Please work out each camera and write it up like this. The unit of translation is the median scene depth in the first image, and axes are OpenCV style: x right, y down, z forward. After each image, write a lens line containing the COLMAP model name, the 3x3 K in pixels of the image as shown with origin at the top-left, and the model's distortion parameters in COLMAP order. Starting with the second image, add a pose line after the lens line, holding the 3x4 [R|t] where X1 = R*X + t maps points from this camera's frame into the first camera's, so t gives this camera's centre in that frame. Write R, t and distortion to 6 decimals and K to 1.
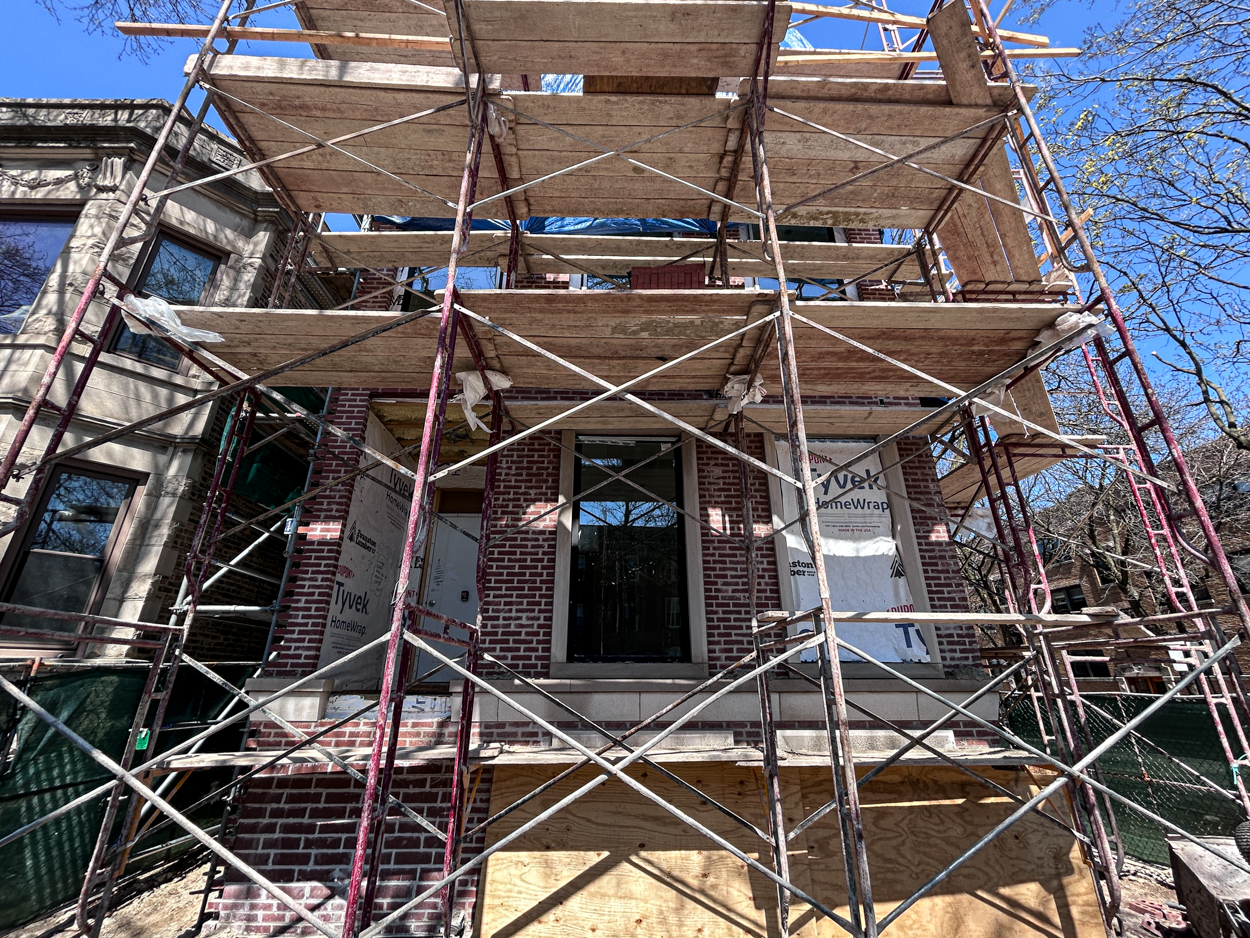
lens RADIAL K [[528.8, 0, 625.0], [0, 528.8, 469.0], [0, 0, 1]] dist [-0.001877, 0.000184]
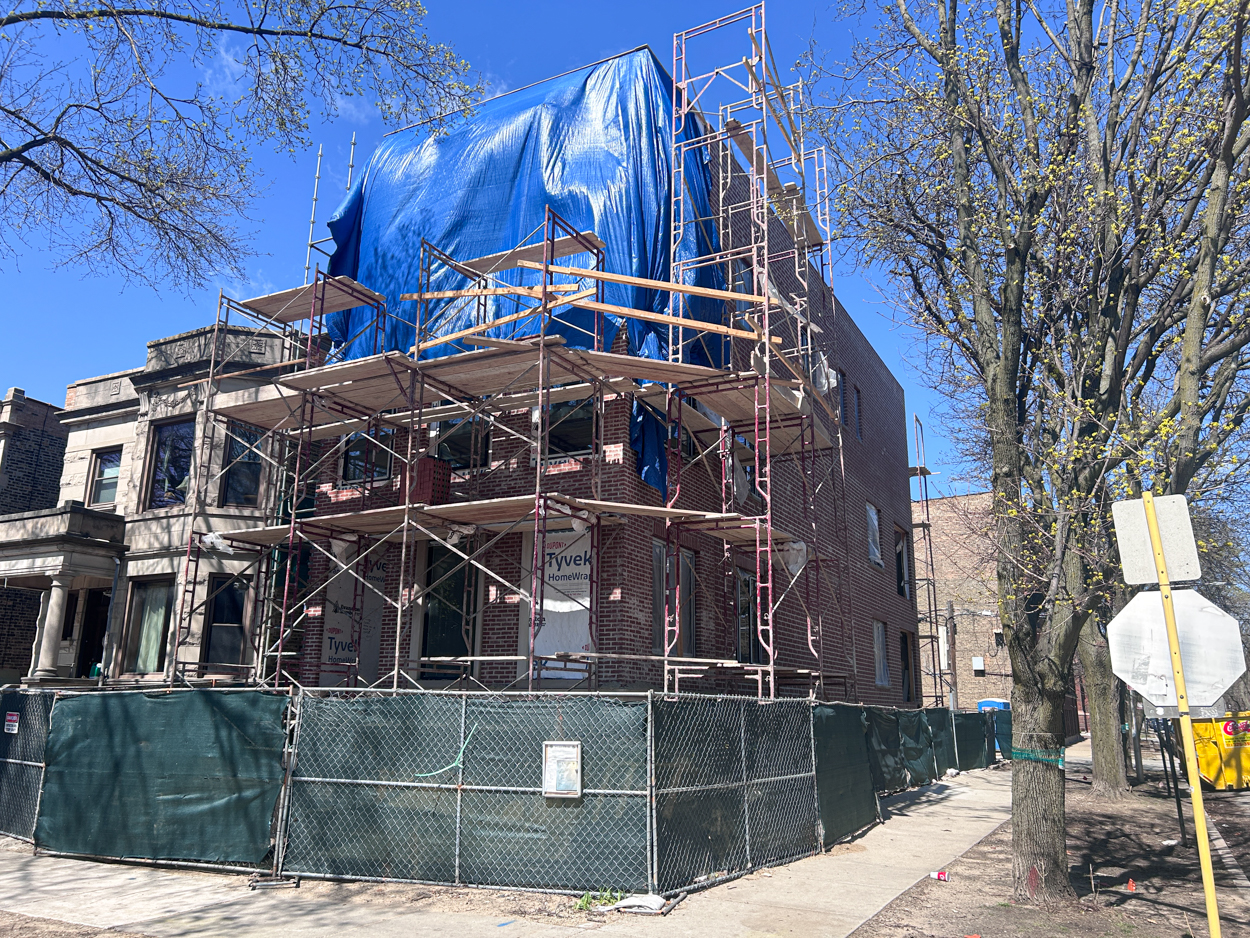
lens RADIAL K [[932.0, 0, 625.0], [0, 932.0, 469.0], [0, 0, 1]] dist [0.013435, 0.005644]
pose [[0.873887, -0.111658, -0.473132, 1.720234], [0.171992, 0.981330, 0.086083, -0.404851], [0.454687, -0.156602, 0.876776, -1.114936]]
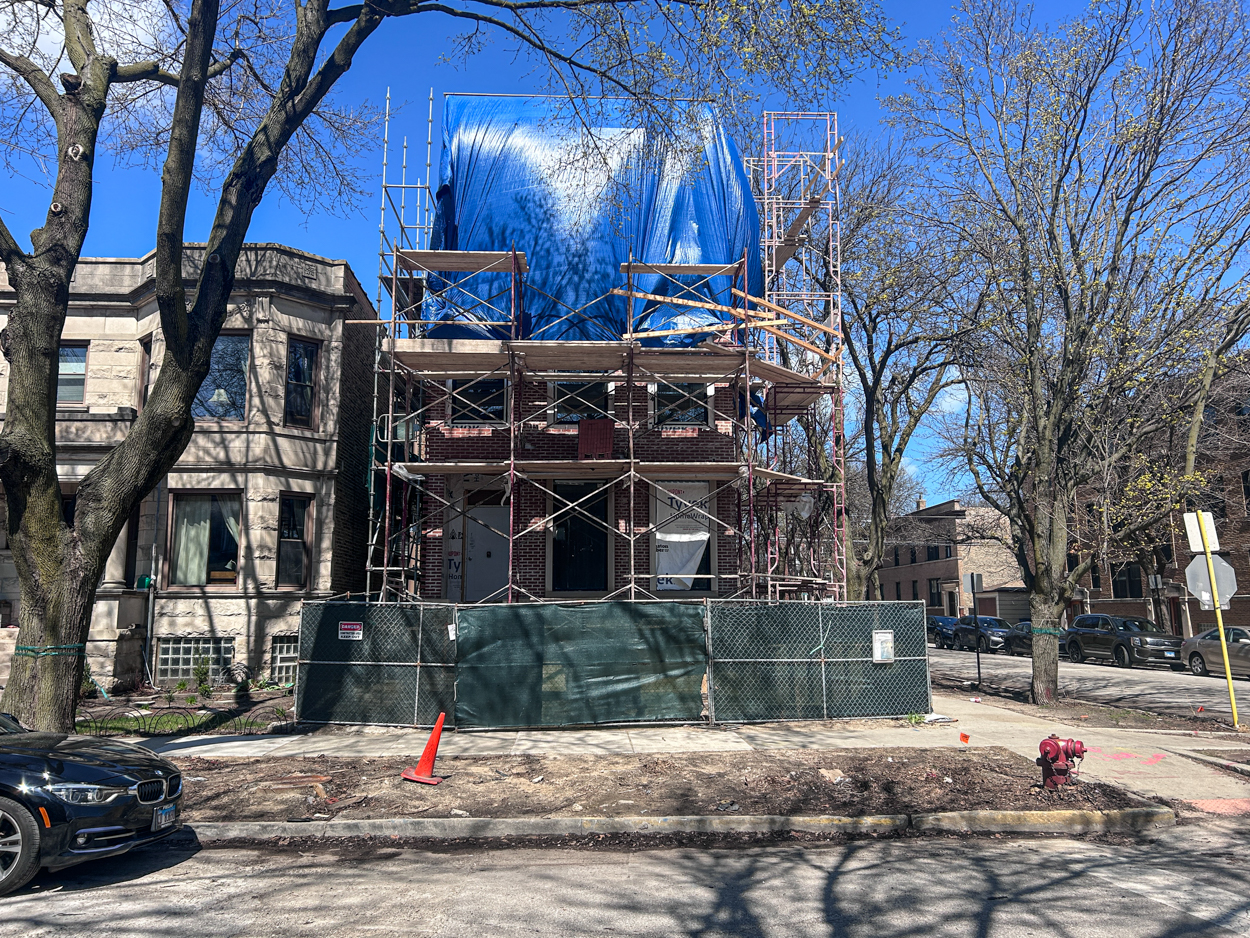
lens RADIAL K [[932.0, 0, 625.0], [0, 932.0, 469.0], [0, 0, 1]] dist [0.013435, 0.005644]
pose [[0.999732, -0.003145, 0.022932, 0.089874], [-0.002284, 0.972490, 0.232931, -0.875916], [-0.023033, -0.232921, 0.972223, -2.254357]]
